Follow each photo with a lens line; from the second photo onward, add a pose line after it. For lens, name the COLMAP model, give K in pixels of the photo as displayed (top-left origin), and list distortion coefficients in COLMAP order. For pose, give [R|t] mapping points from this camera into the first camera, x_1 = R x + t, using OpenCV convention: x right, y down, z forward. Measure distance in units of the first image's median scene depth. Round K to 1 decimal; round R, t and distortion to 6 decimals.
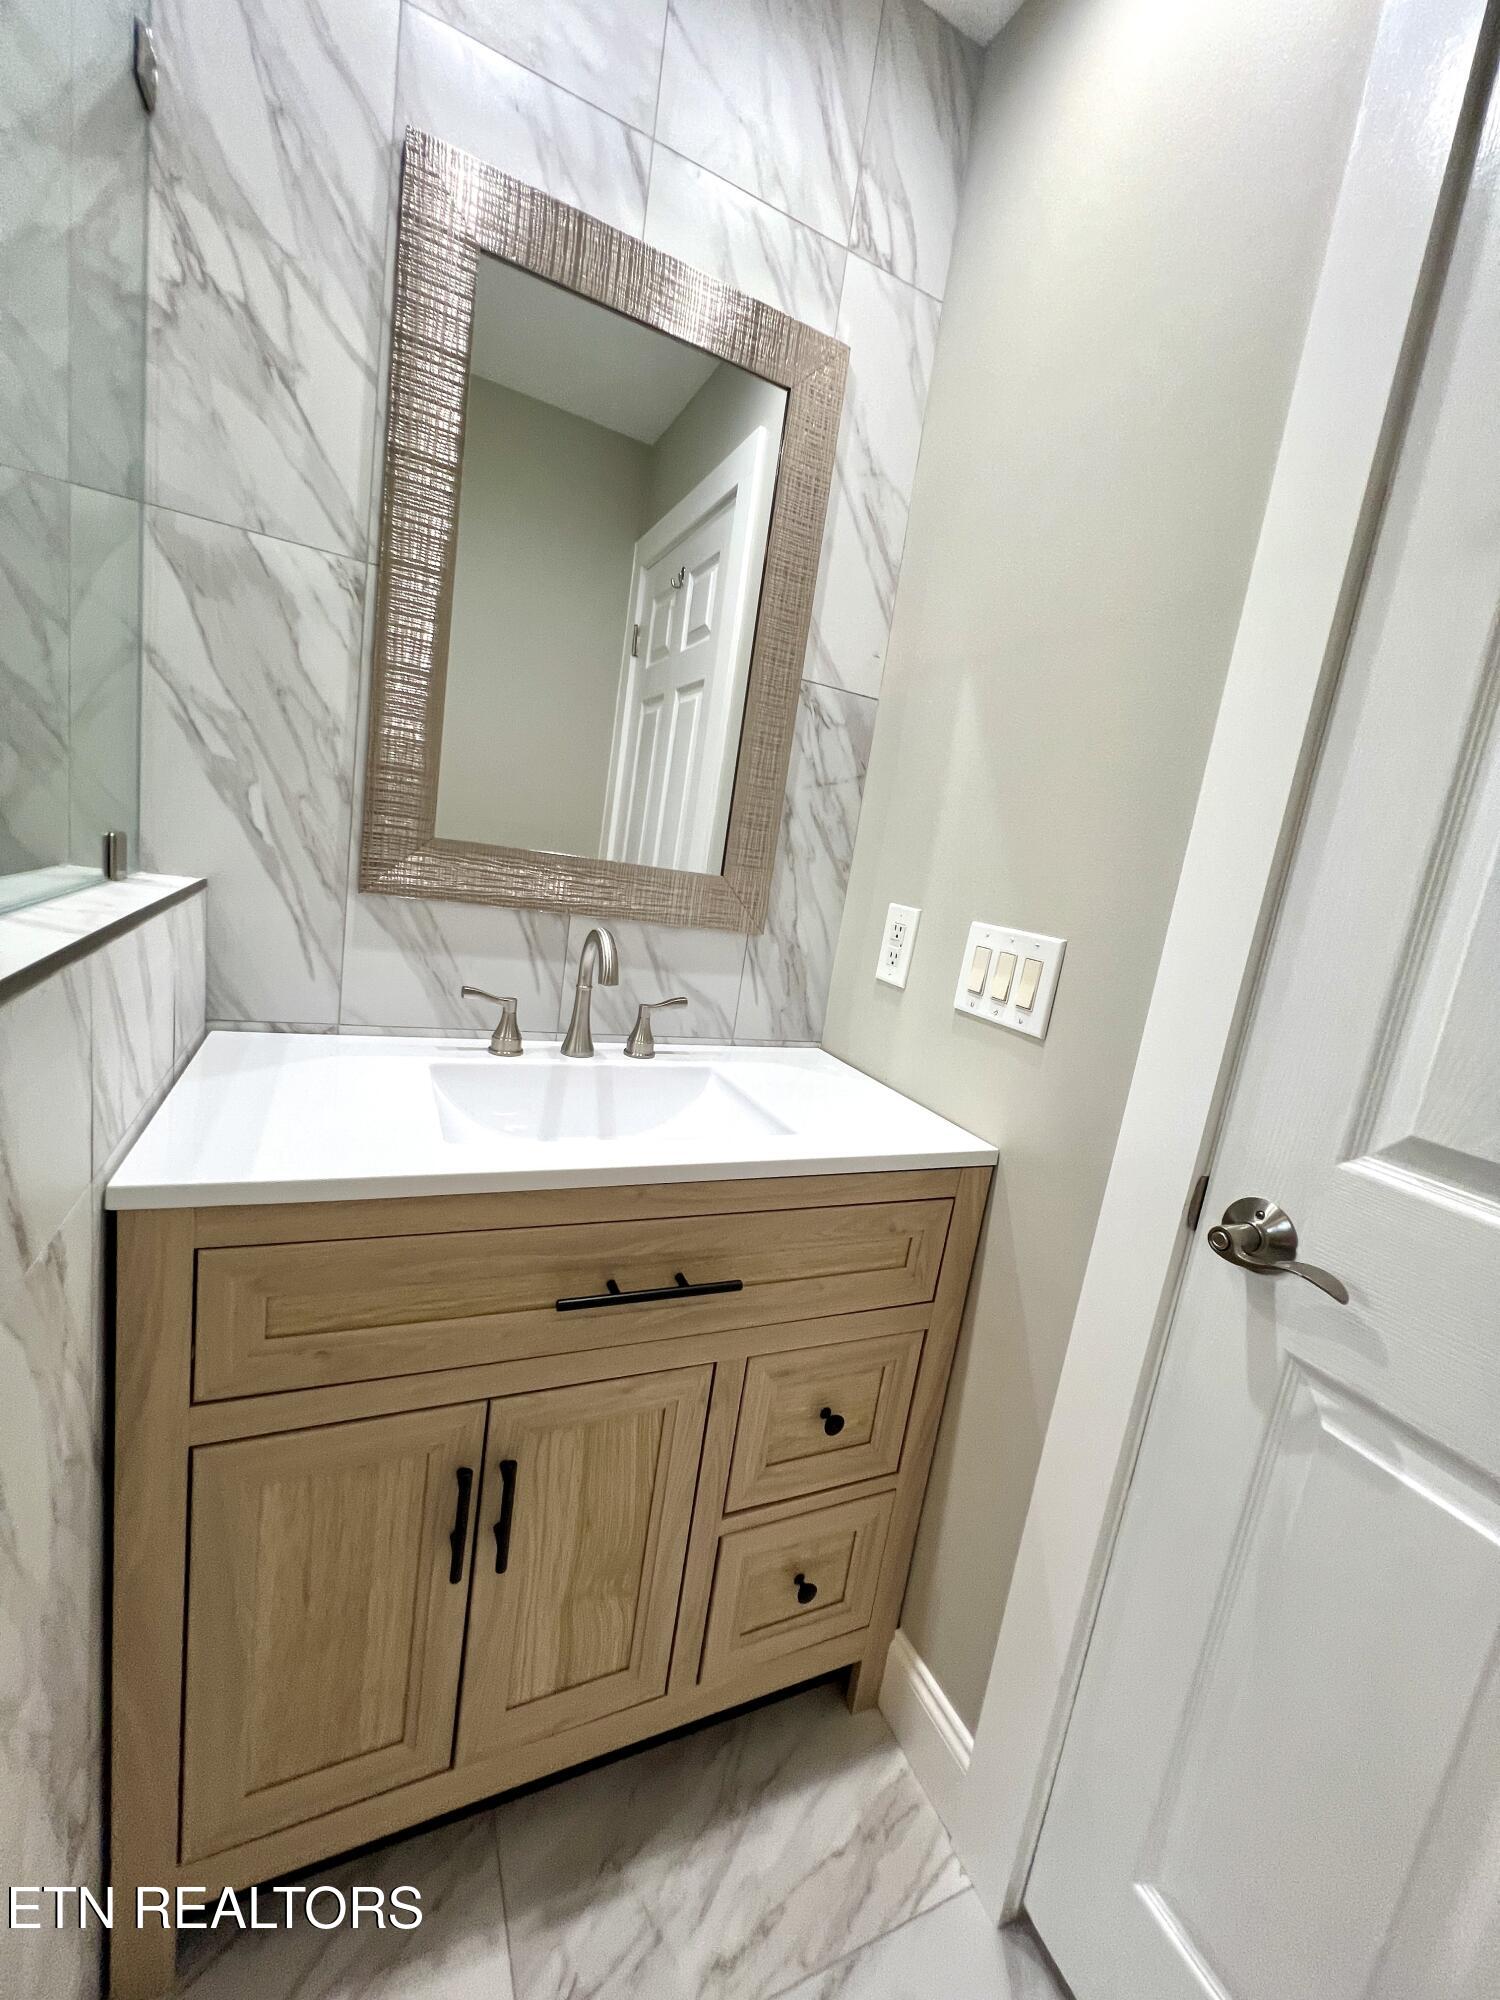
lens RADIAL K [[800.2, 0, 750.0], [0, 800.2, 1000.0], [0, 0, 1]] dist [-0.001997, 0.000499]
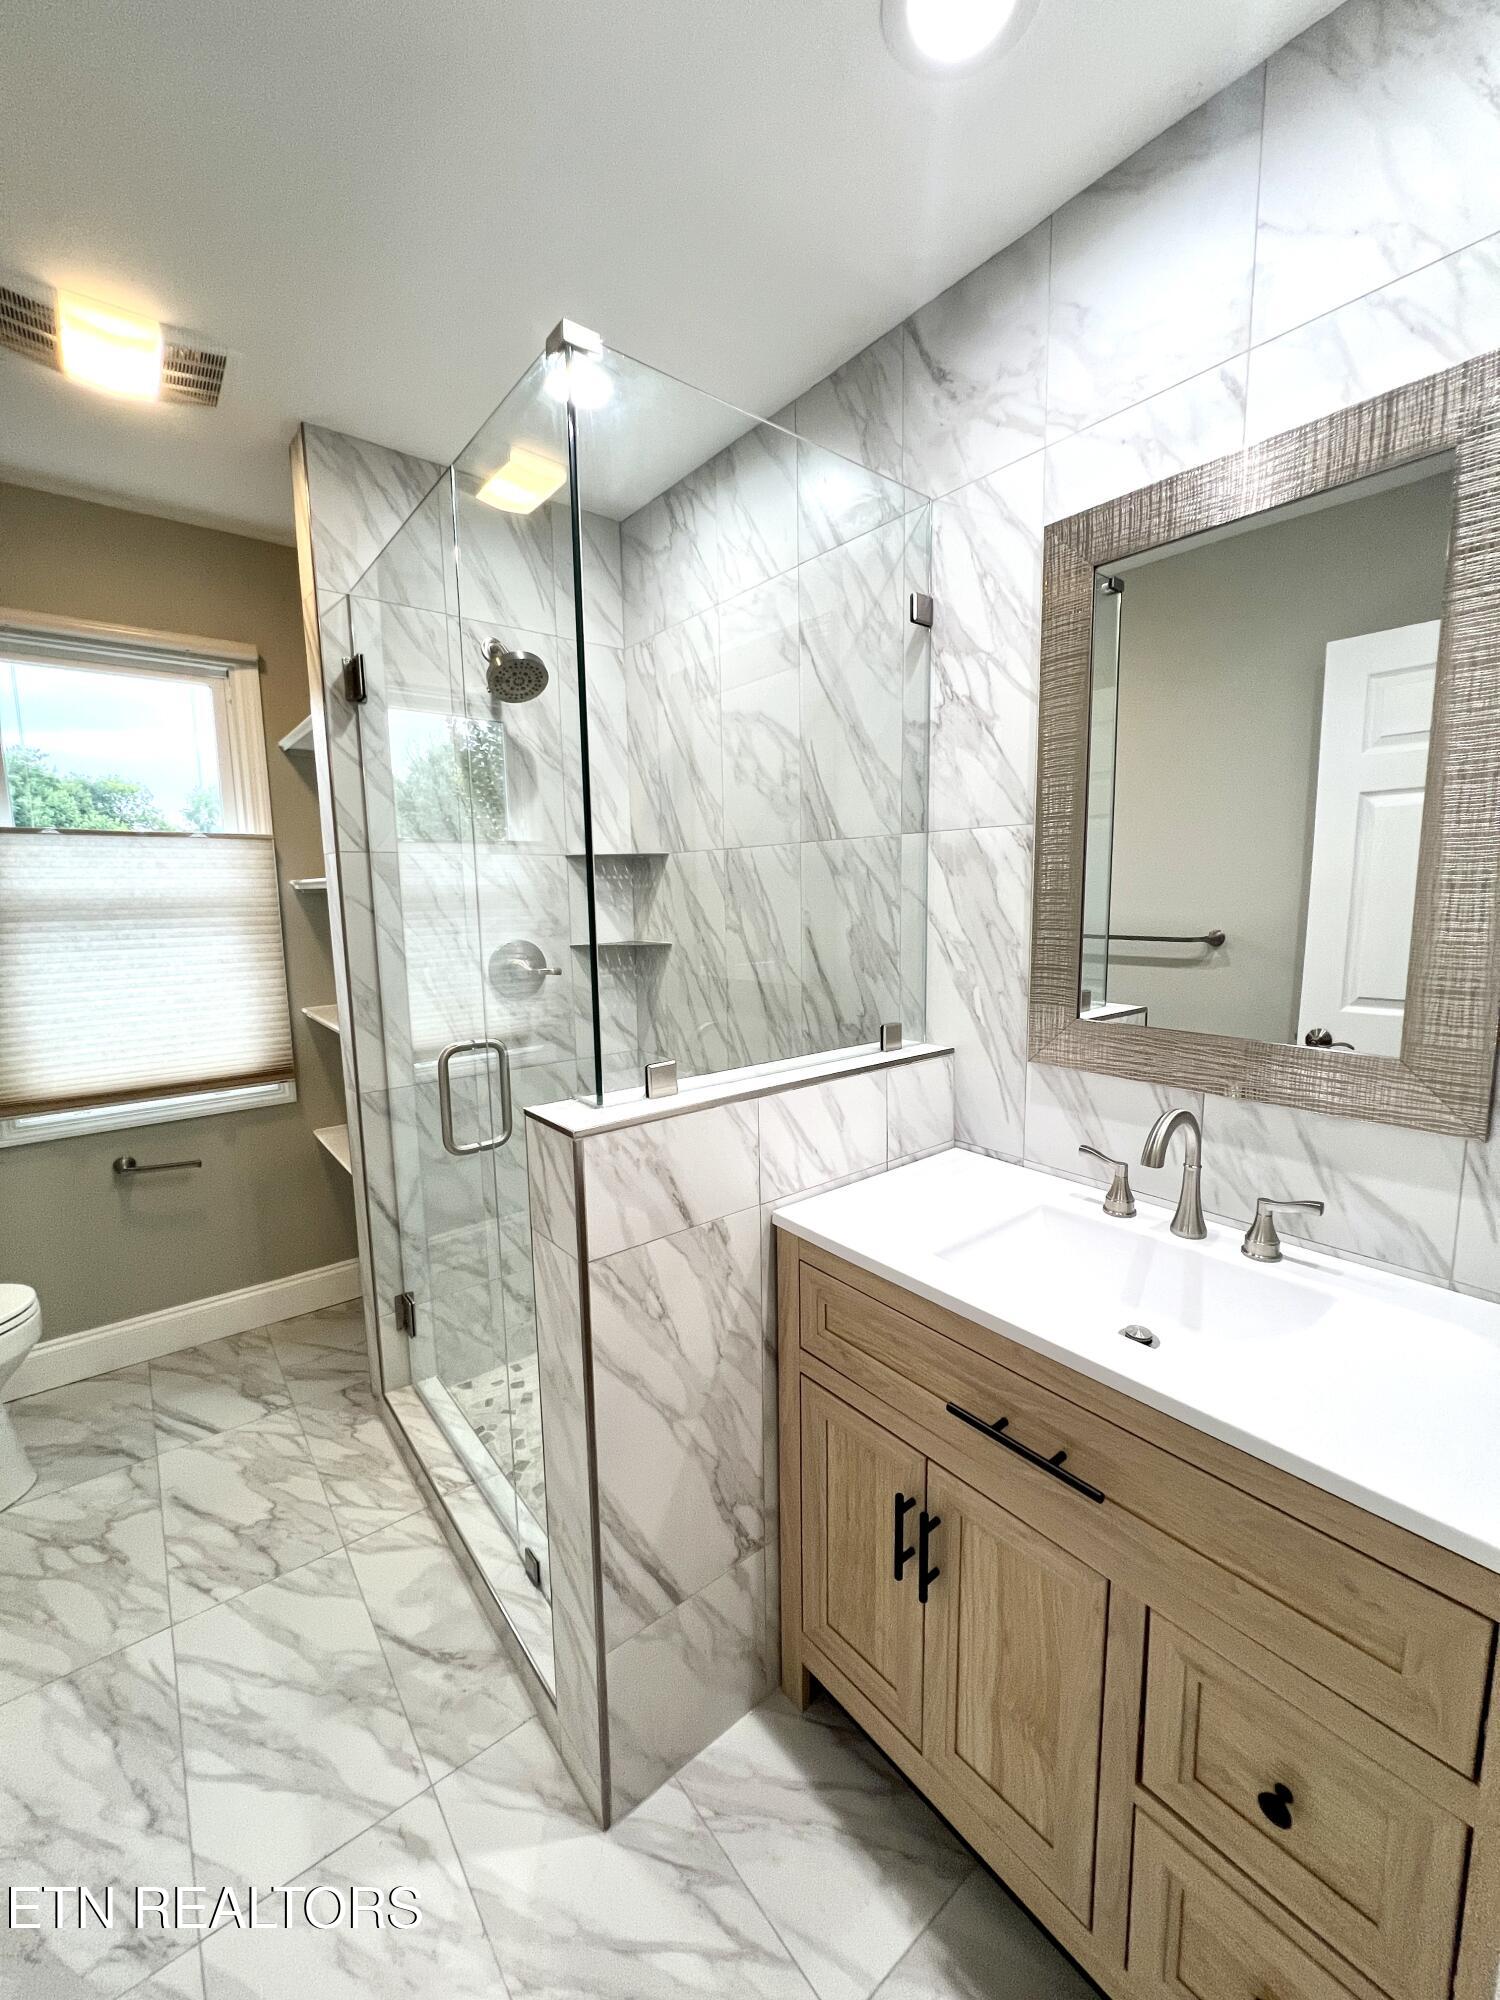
lens RADIAL K [[800.2, 0, 750.0], [0, 800.2, 1000.0], [0, 0, 1]] dist [-0.001997, 0.000499]
pose [[0.230356, -0.016135, -0.972973, 0.777975], [-0.122302, 0.991454, -0.045397, -0.133536], [0.965390, 0.129454, 0.226414, 0.275453]]
